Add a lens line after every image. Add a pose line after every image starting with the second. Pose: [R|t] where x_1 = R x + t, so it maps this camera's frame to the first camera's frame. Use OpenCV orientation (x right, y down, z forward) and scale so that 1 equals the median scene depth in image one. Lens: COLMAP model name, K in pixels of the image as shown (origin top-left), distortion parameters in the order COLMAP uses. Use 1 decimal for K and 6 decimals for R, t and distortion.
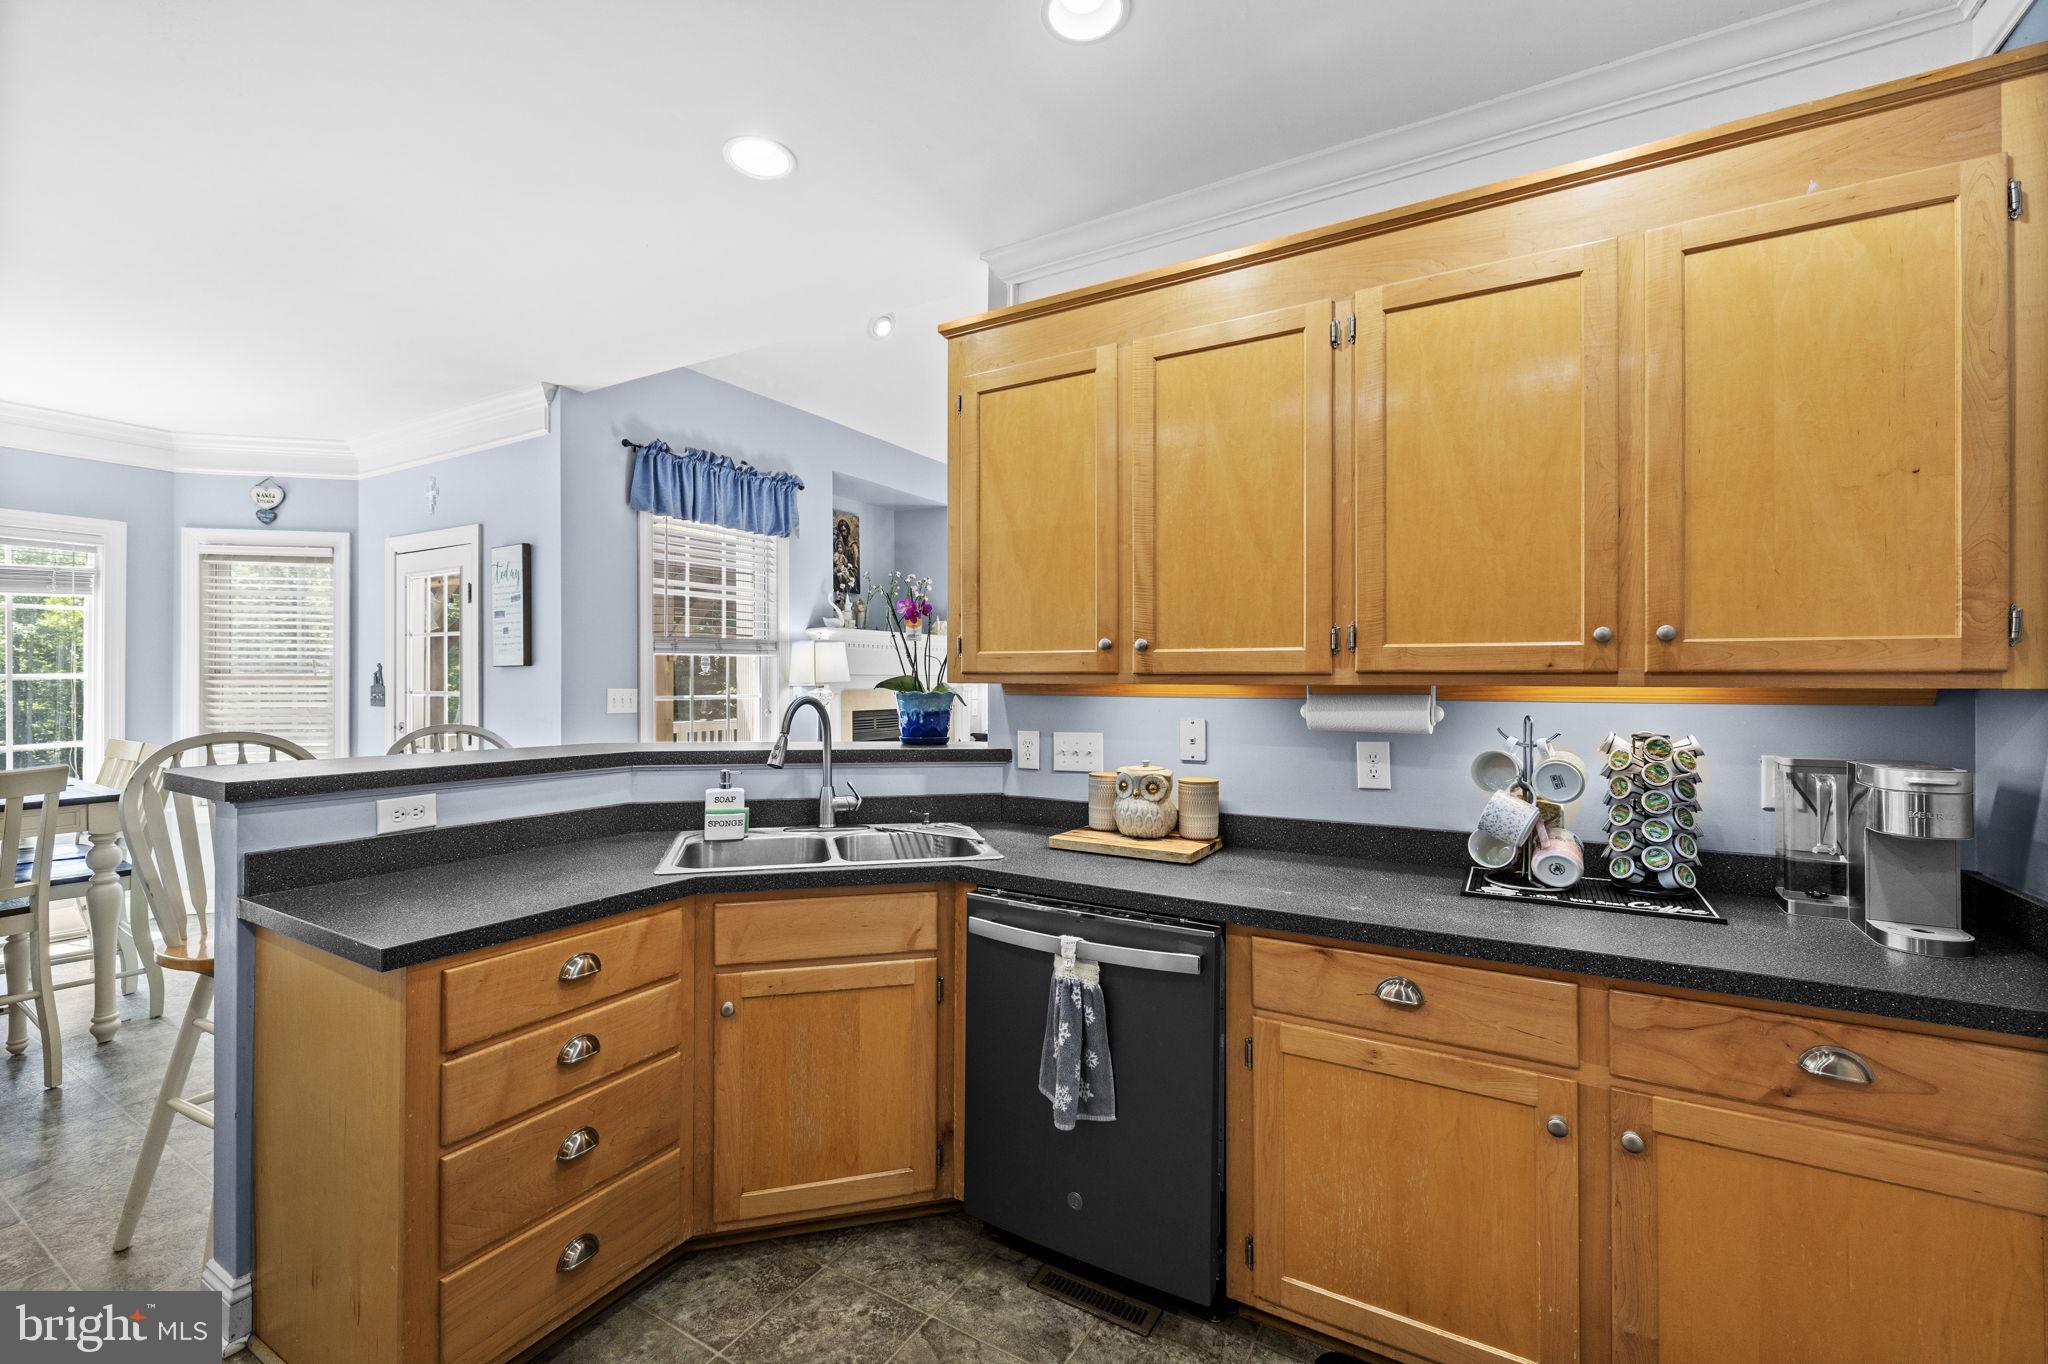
lens RADIAL K [[875.7, 0, 1024.0], [0, 875.7, 682.0], [0, 0, 1]] dist [-0.001100, -0.000333]
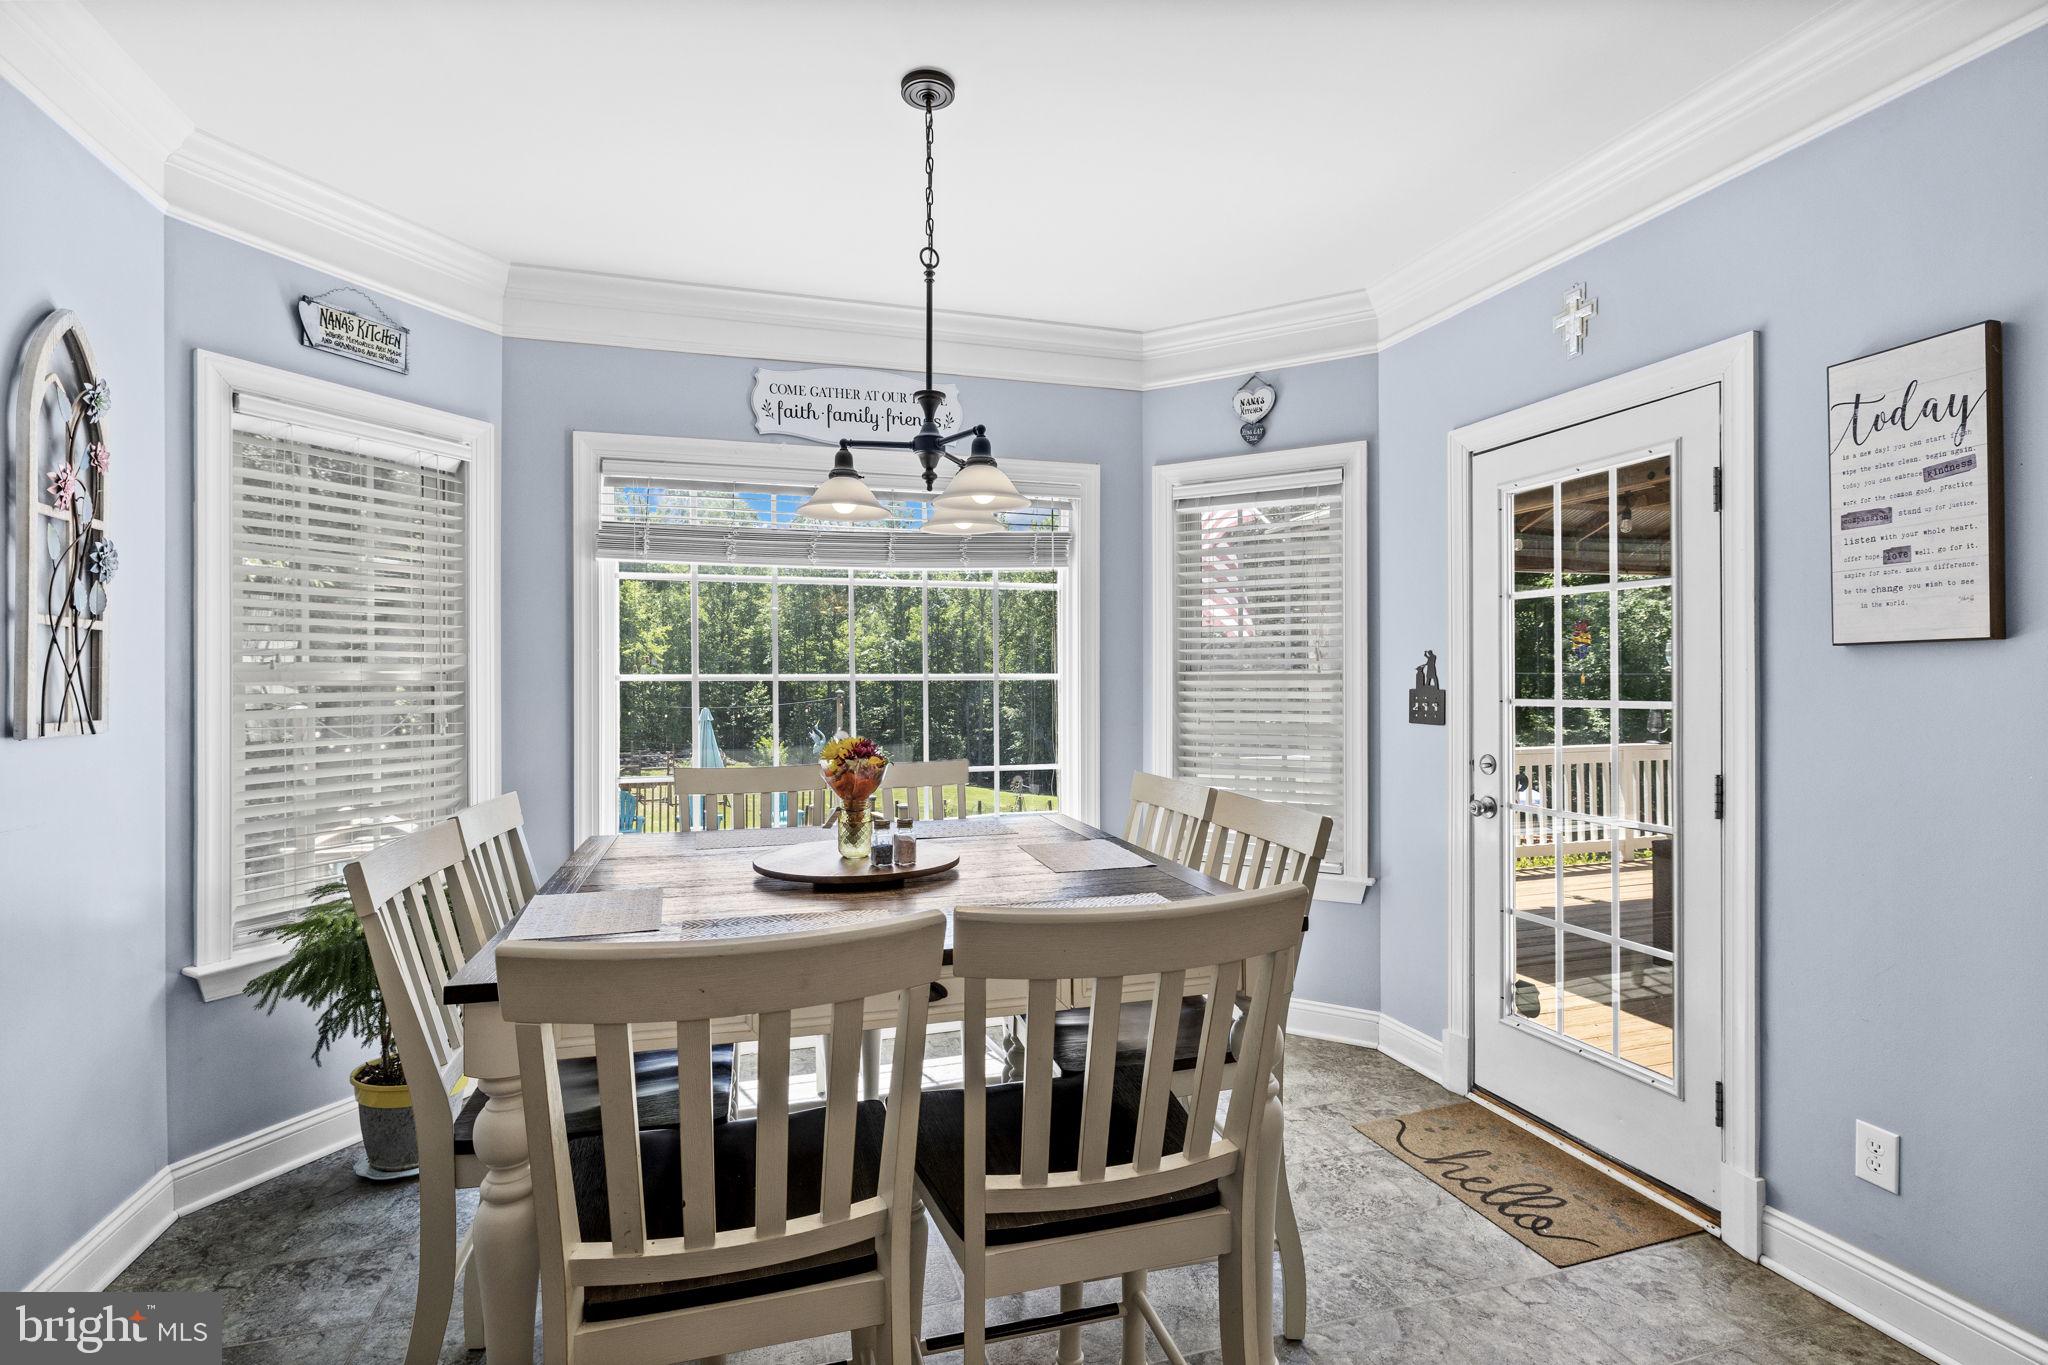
lens RADIAL K [[1064.2, 0, 1024.0], [0, 1064.2, 682.5], [0, 0, 1]] dist [0.000649, 0.000088]
pose [[0.735446, -0.004998, -0.677565, -0.450309], [0.005704, 0.999983, -0.001184, -0.000901], [0.677560, -0.002994, 0.735462, 0.291109]]
